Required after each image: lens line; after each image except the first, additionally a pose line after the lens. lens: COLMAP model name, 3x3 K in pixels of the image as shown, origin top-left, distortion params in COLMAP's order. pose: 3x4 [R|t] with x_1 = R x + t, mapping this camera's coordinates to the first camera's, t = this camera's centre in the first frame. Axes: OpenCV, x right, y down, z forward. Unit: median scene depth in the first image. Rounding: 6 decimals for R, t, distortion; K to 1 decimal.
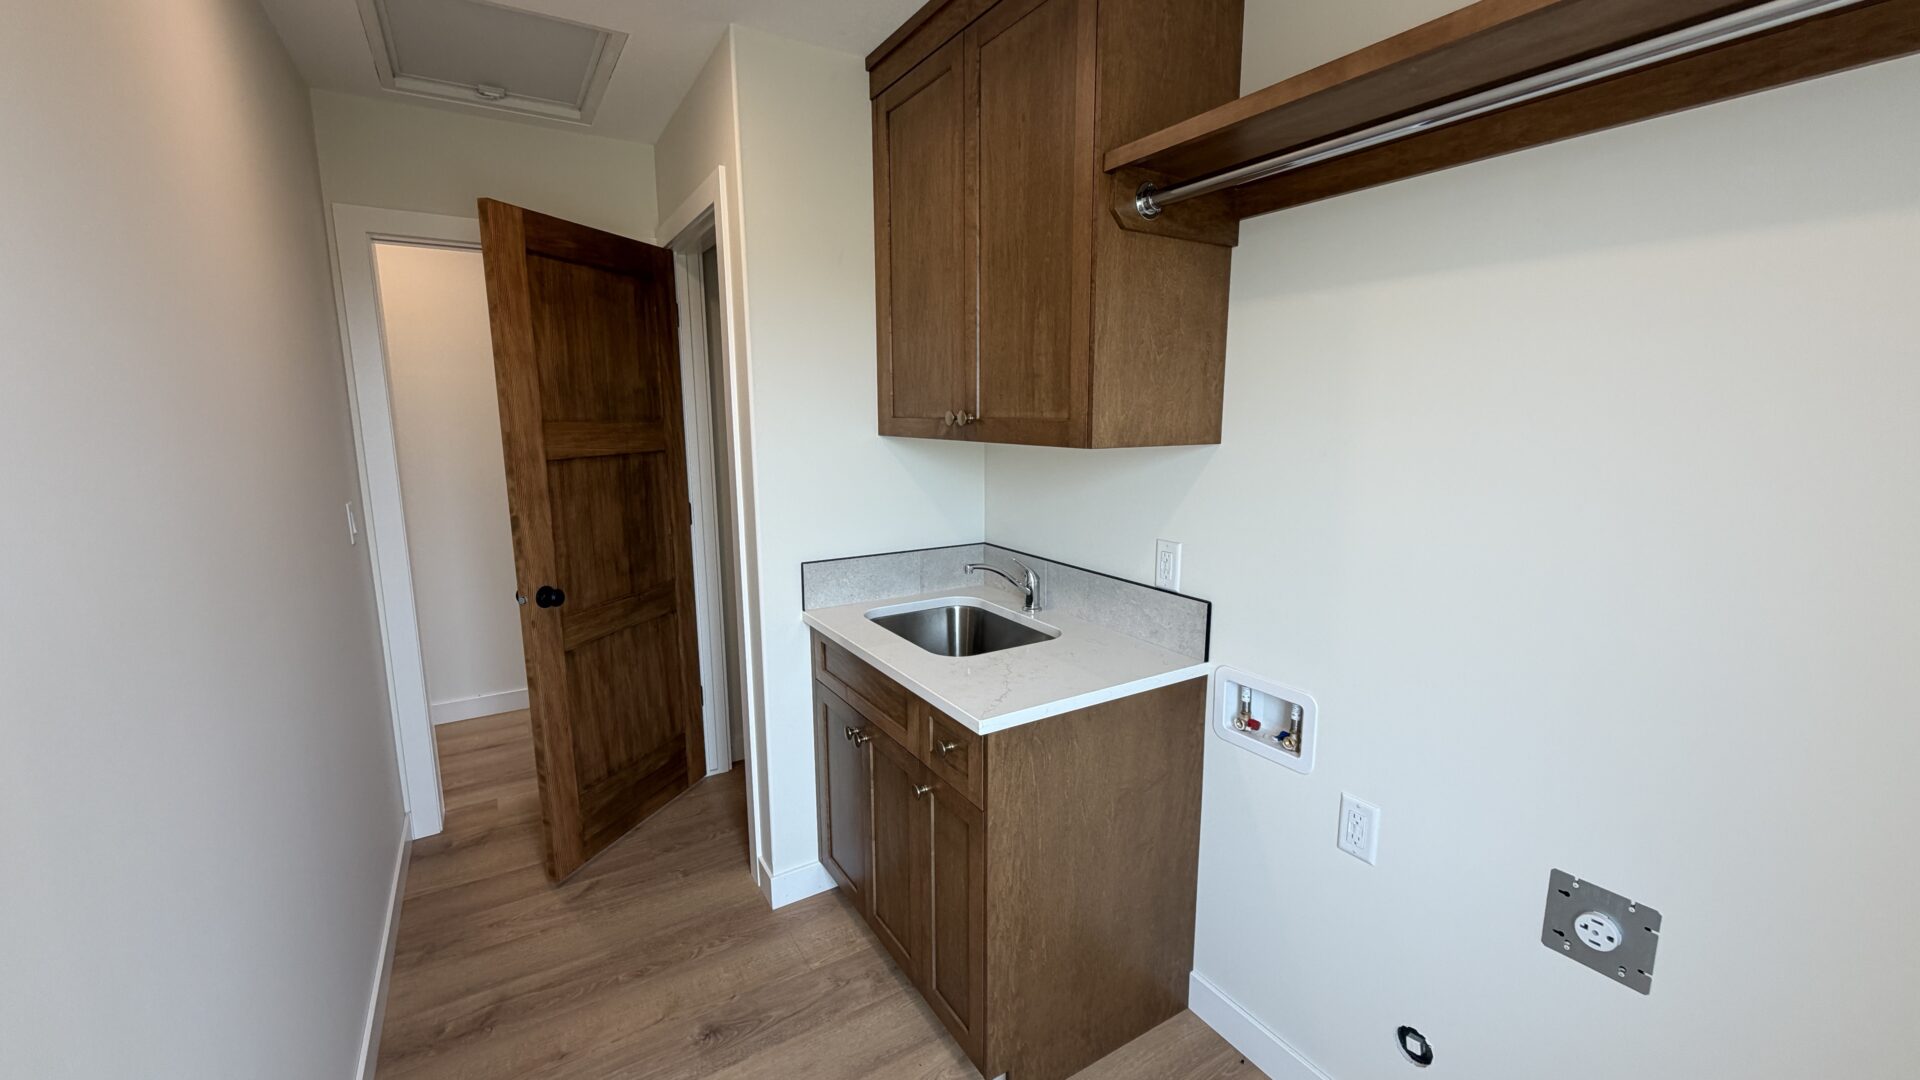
lens RADIAL K [[770.6, 0, 960.4], [0, 770.6, 543.7], [0, 0, 1]] dist [-0.000710, -0.000376]
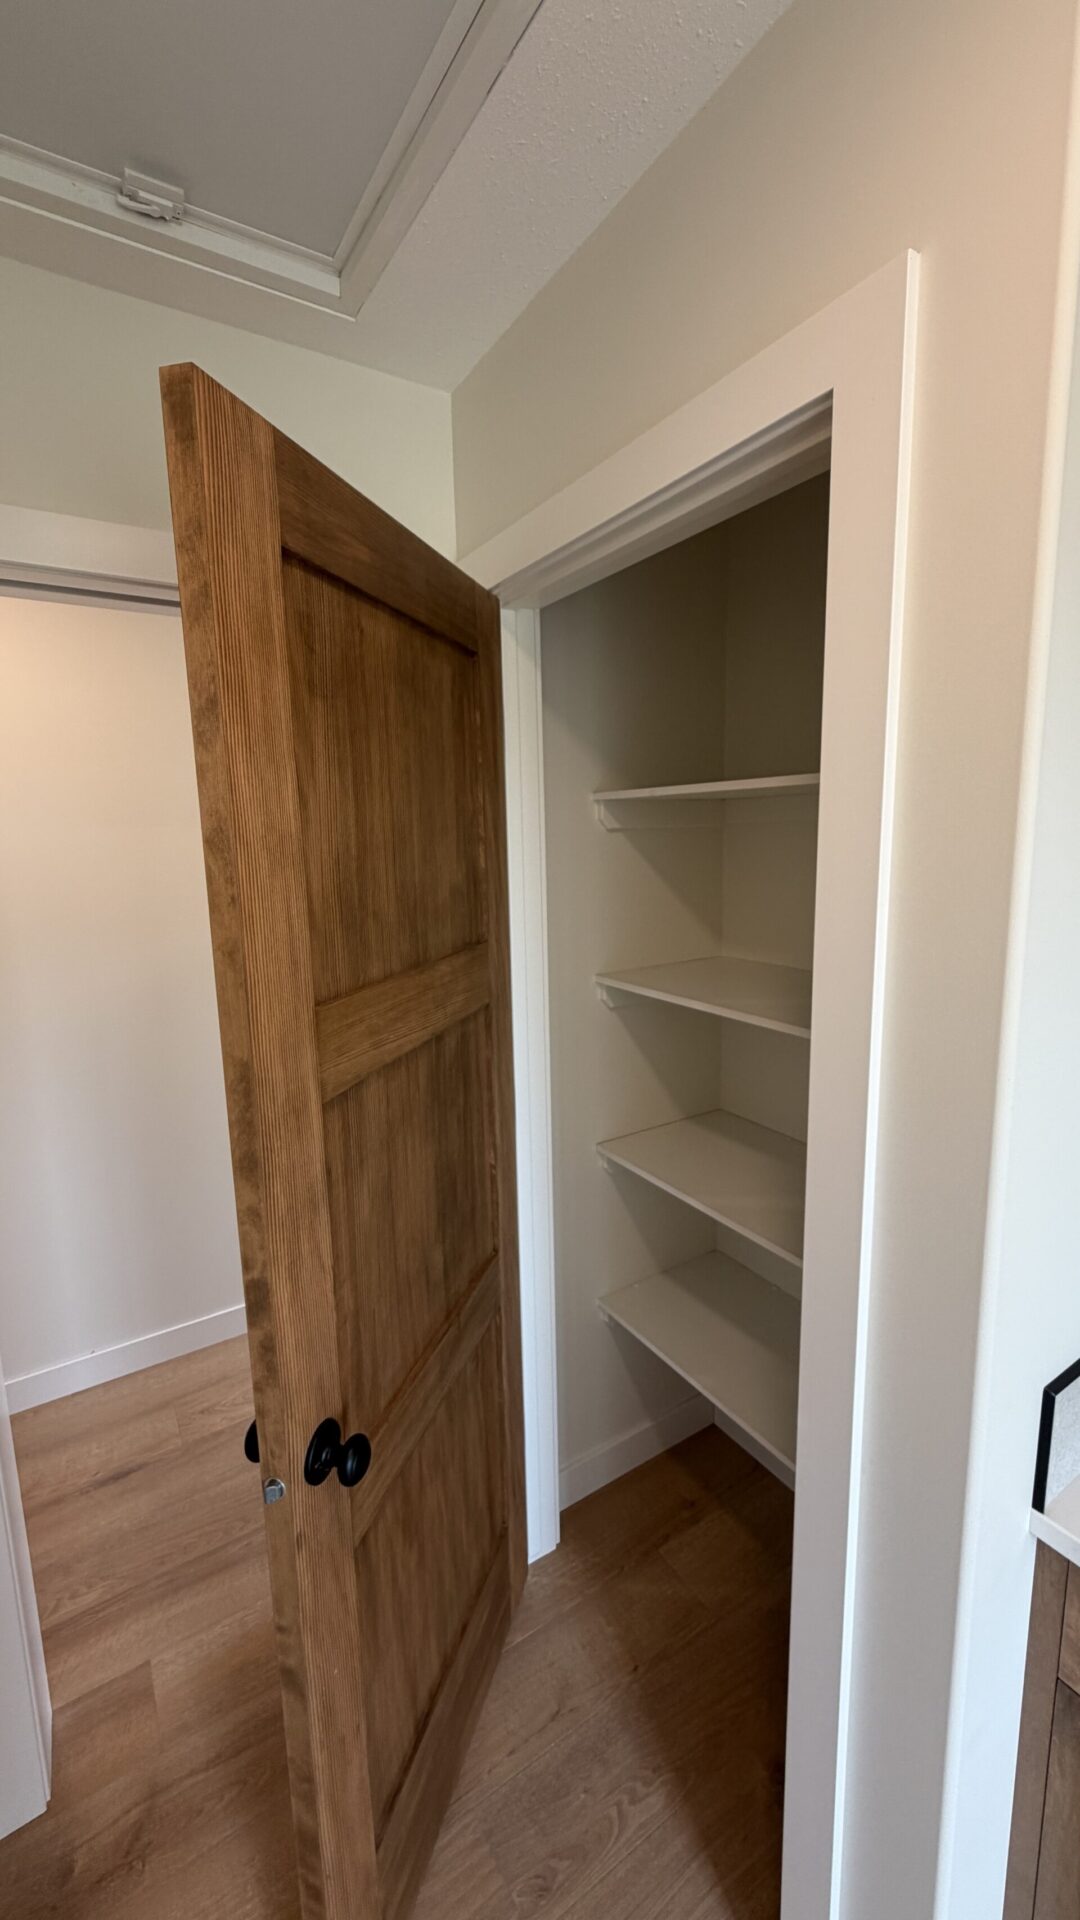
lens RADIAL K [[770.6, 0, 540.0], [0, 770.6, 960.0], [0, 0, 1]] dist [-0.000710, -0.000376]
pose [[0.999817, -0.017964, 0.006557, -0.411304], [0.018001, 0.999822, -0.005610, -0.169064], [-0.006455, 0.005727, 0.999963, 0.586908]]
